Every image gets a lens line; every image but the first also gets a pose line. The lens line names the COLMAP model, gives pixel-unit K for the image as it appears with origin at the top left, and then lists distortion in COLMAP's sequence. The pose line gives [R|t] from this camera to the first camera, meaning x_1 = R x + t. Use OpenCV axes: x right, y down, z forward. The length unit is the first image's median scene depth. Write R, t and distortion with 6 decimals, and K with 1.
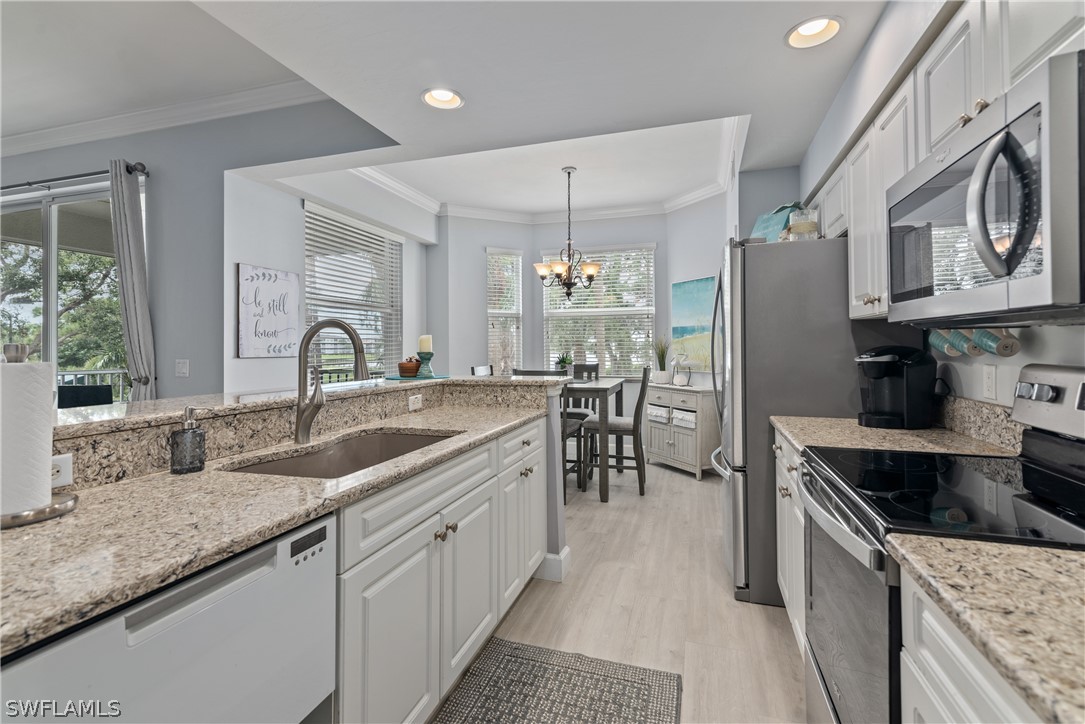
lens RADIAL K [[494.3, 0, 542.7], [0, 494.3, 356.7], [0, 0, 1]] dist [0.023899, -0.006984]
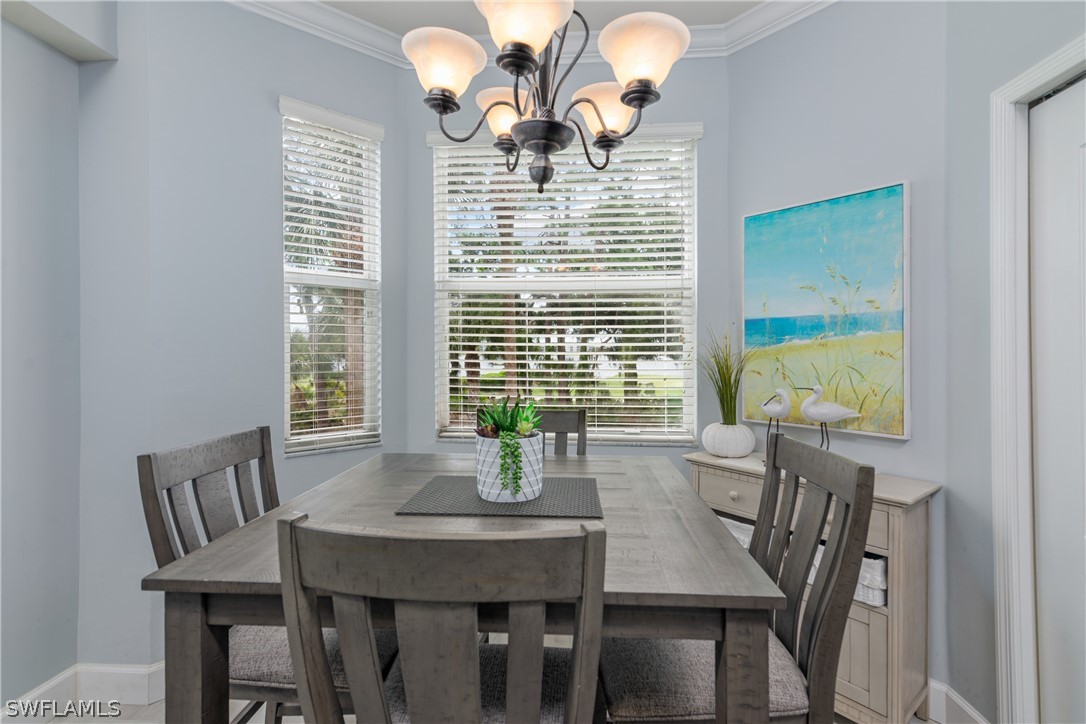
lens RADIAL K [[494.8, 0, 543.2], [0, 494.8, 356.7], [0, 0, 1]] dist [0.023899, -0.006984]
pose [[0.972645, 0.006836, 0.232198, -0.005023], [-0.003084, 0.999859, -0.016518, -0.021820], [-0.232278, 0.015351, 0.972528, 0.657844]]
